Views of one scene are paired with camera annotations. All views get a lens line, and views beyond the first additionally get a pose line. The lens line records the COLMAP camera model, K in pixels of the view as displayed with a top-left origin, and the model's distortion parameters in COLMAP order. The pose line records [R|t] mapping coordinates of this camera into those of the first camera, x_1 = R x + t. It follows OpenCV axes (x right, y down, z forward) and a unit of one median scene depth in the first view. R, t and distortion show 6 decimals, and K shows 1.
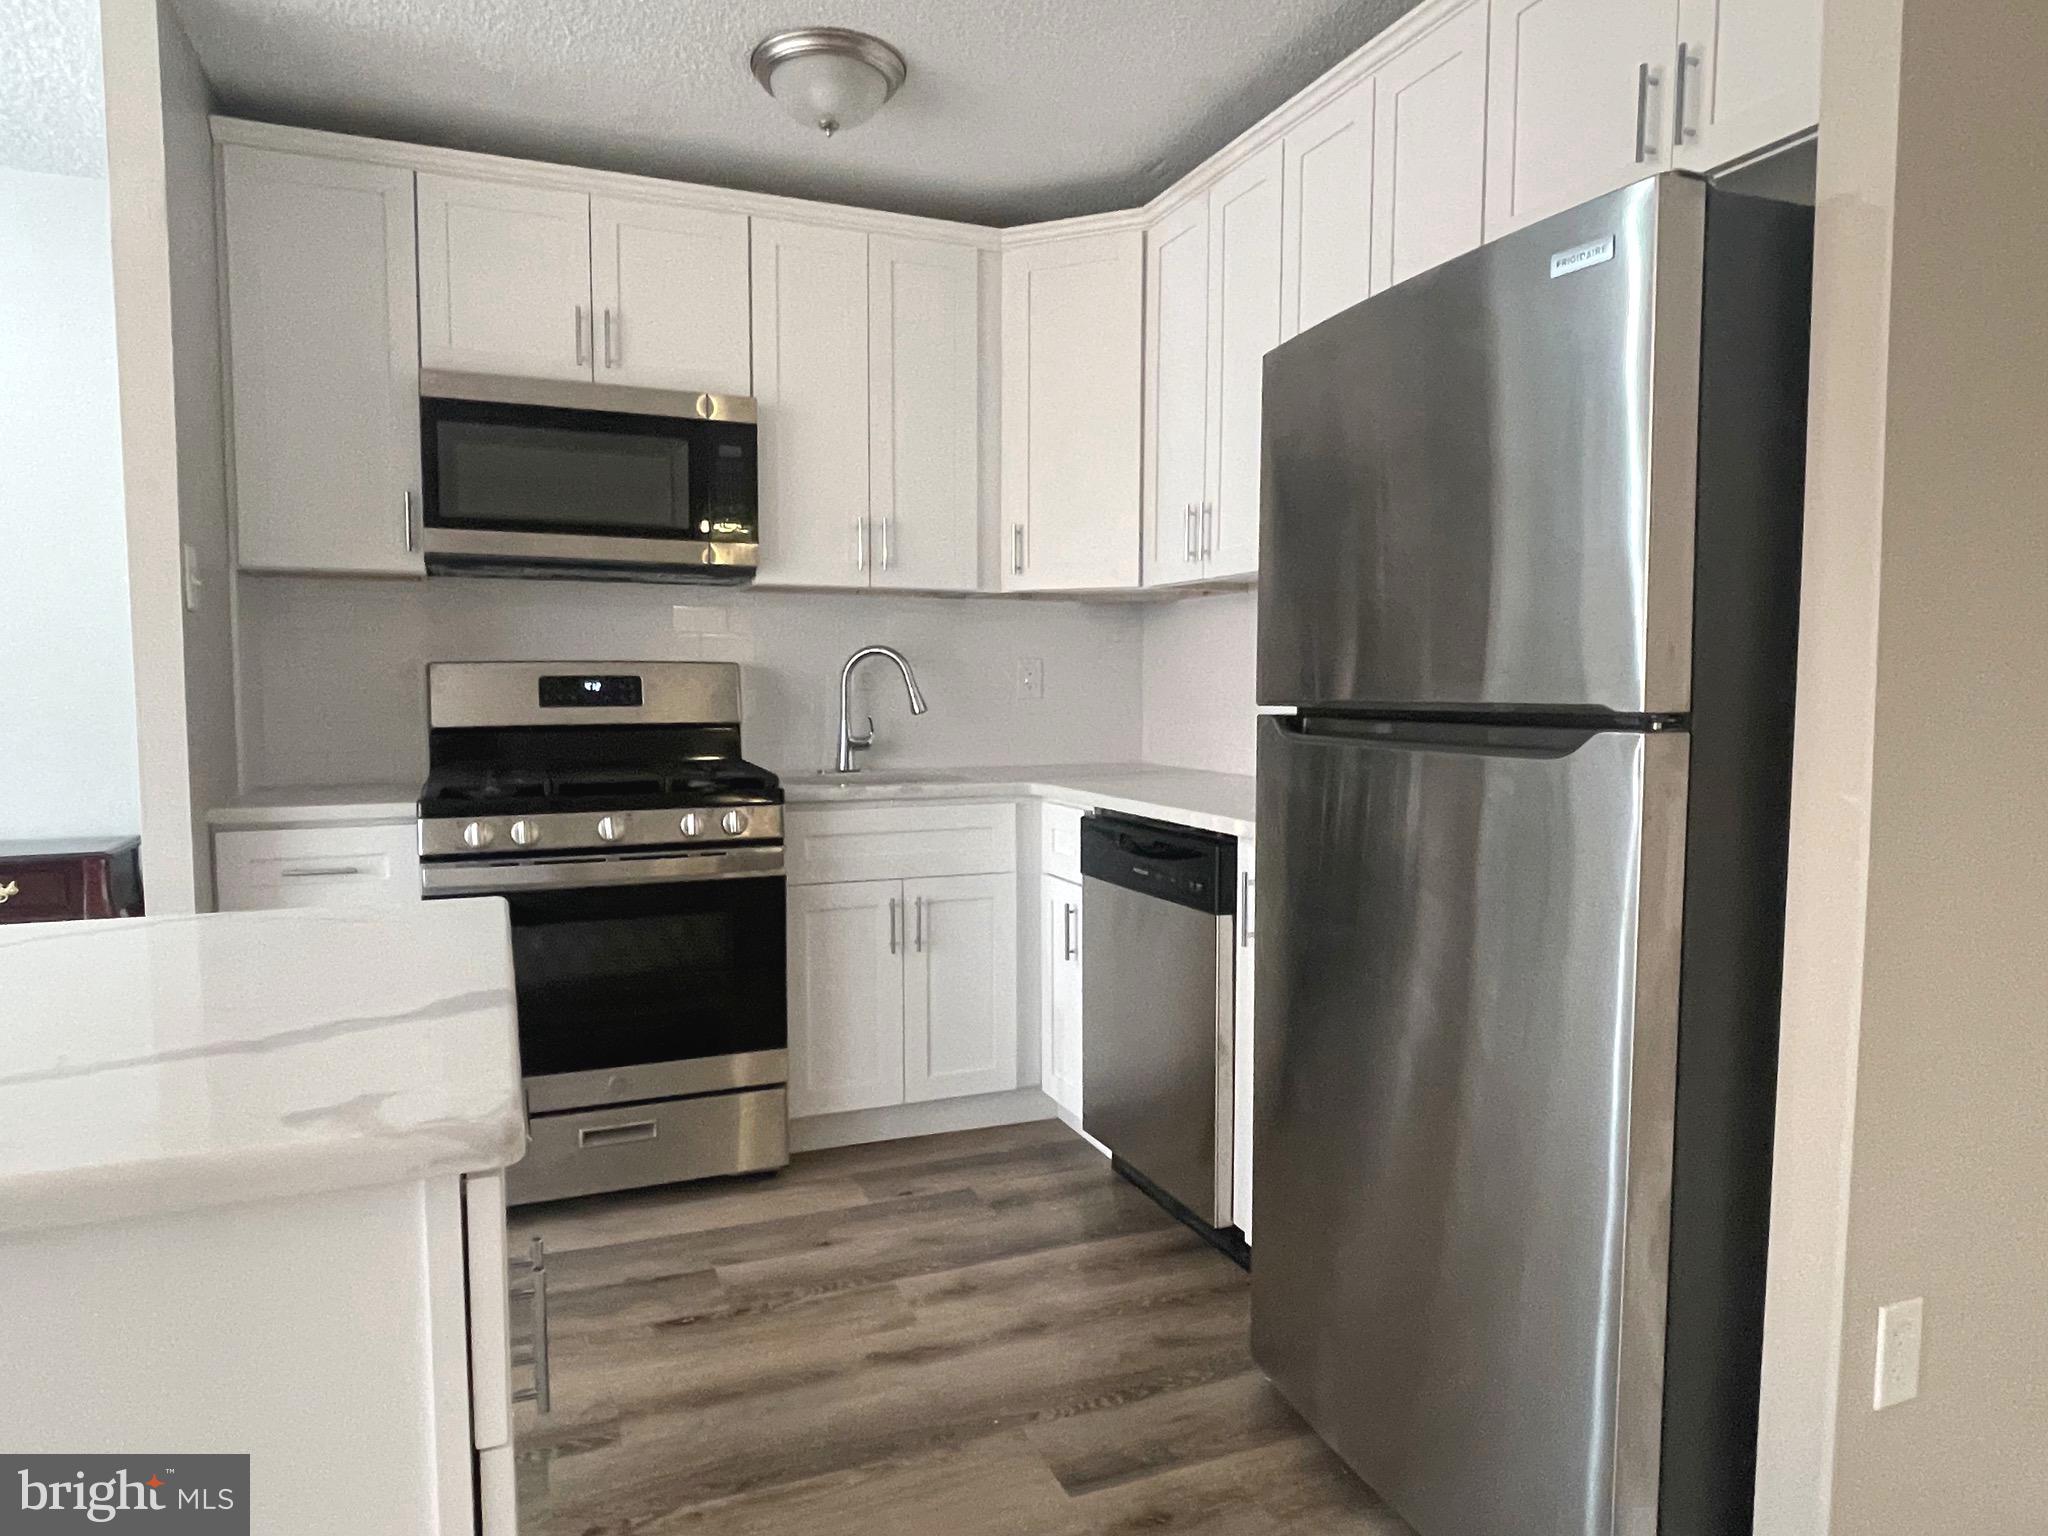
lens RADIAL K [[1265.0, 0, 1019.2], [0, 1265.0, 773.2], [0, 0, 1]] dist [-0.008188, -0.001919]
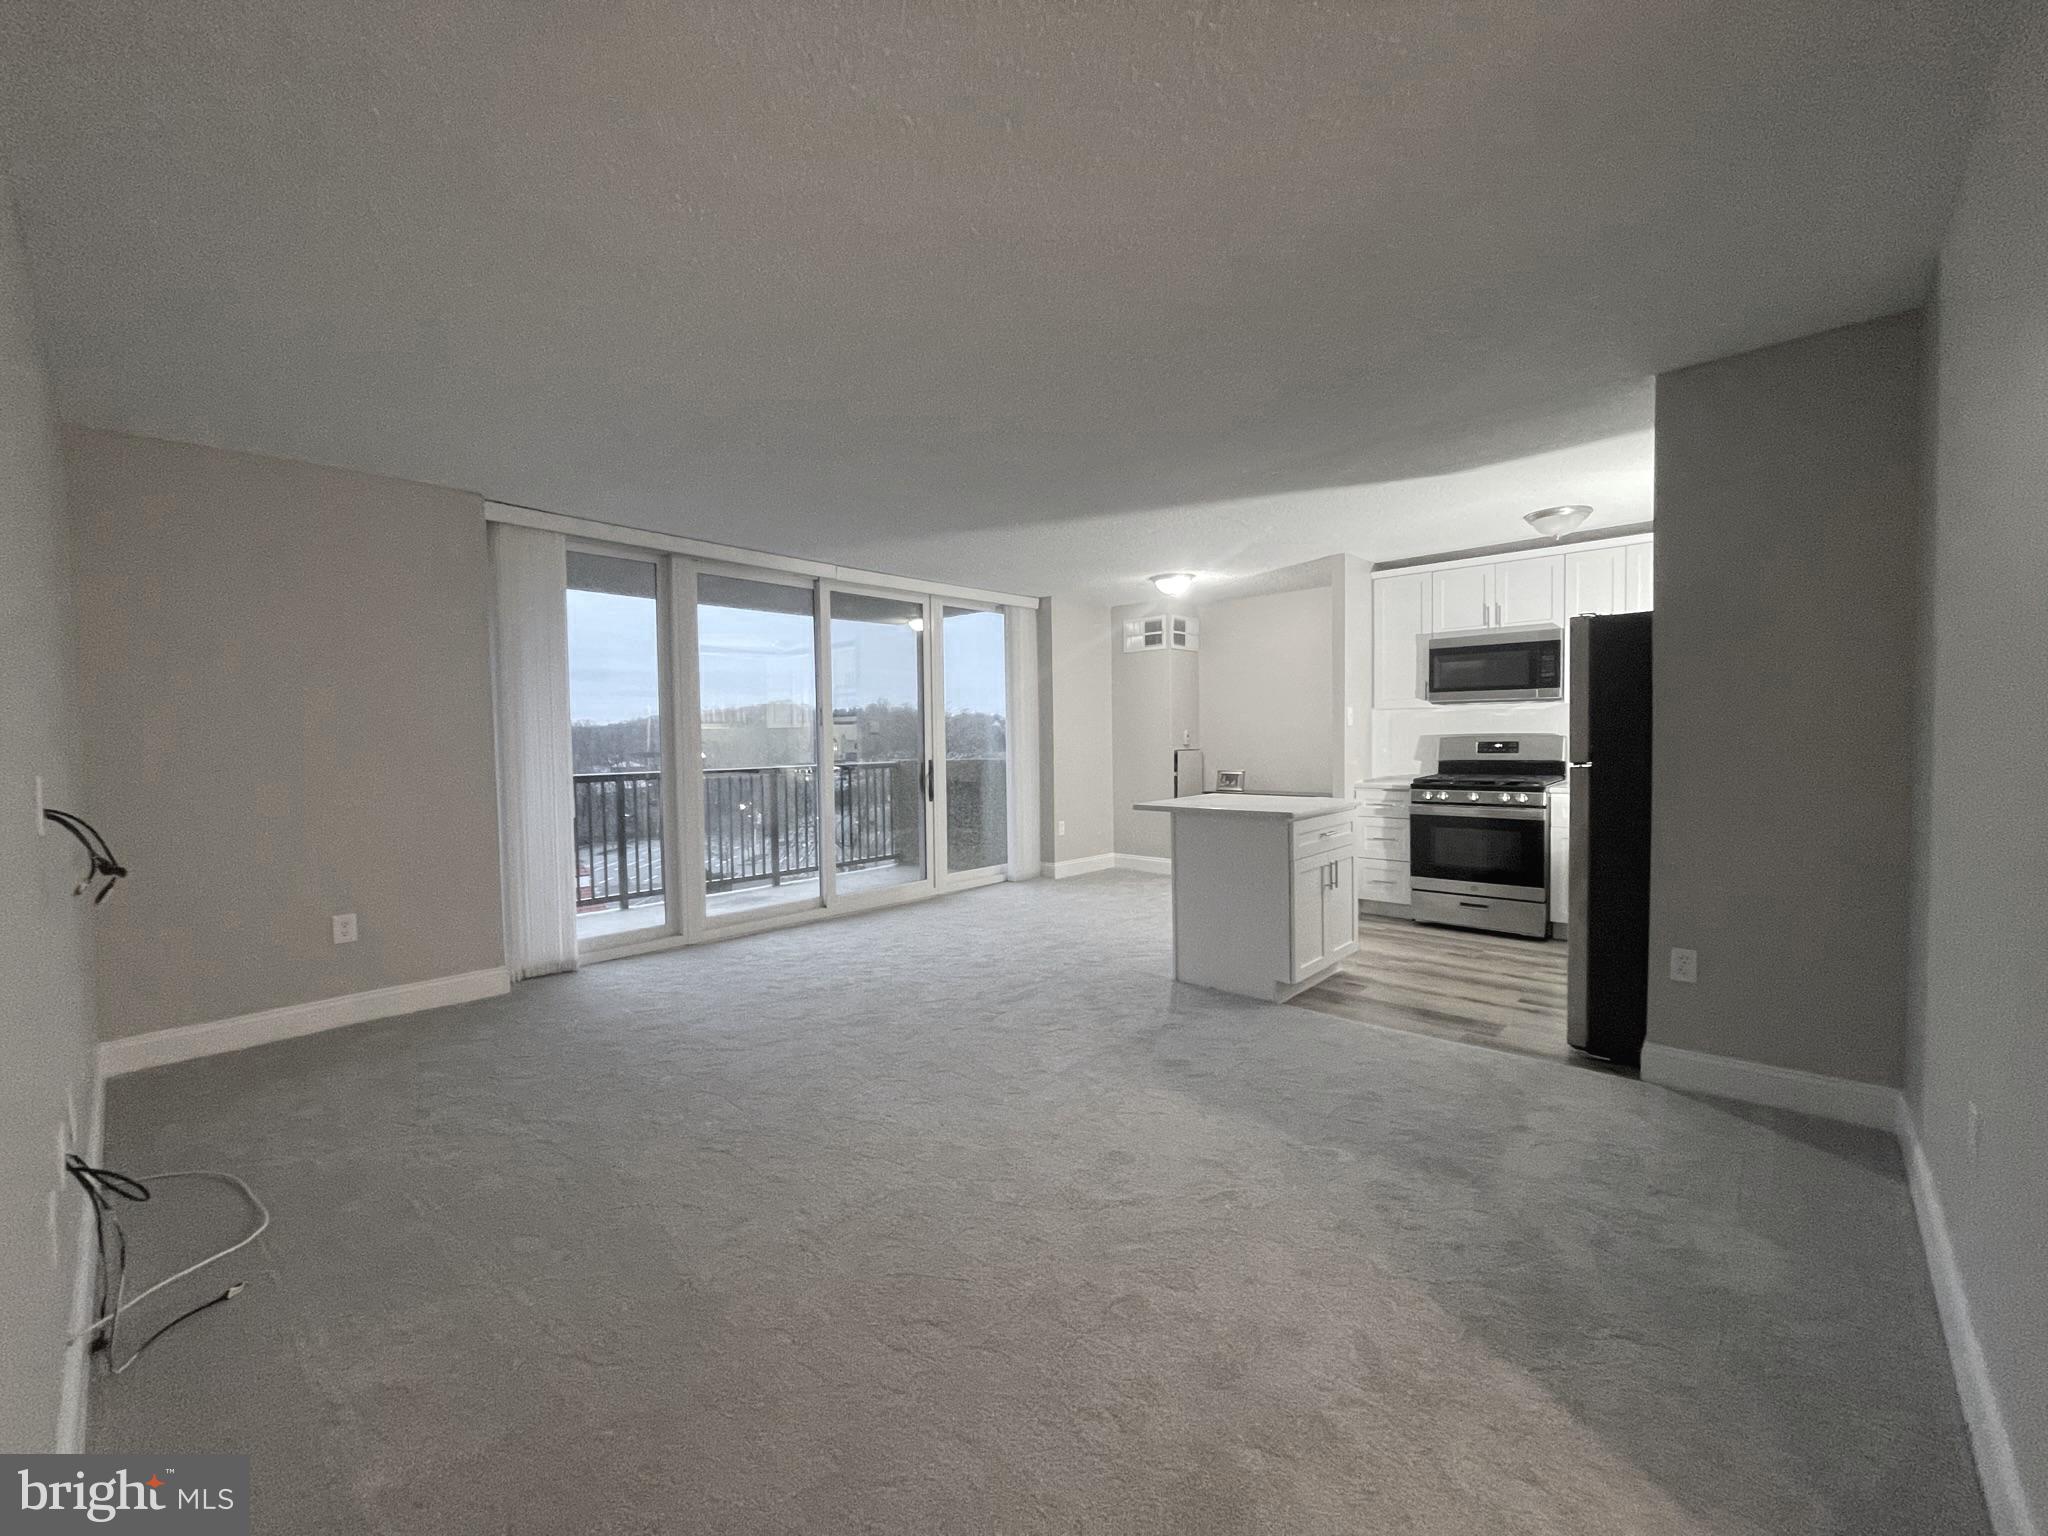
lens RADIAL K [[818.4, 0, 1025.7], [0, 818.4, 751.7], [0, 0, 1]] dist [0.000070, -0.000106]
pose [[0.420393, 0.010025, -0.907287, 0.854146], [-0.048505, 0.998757, -0.011439, 0.010923], [0.906045, 0.048817, 0.420357, -0.643317]]
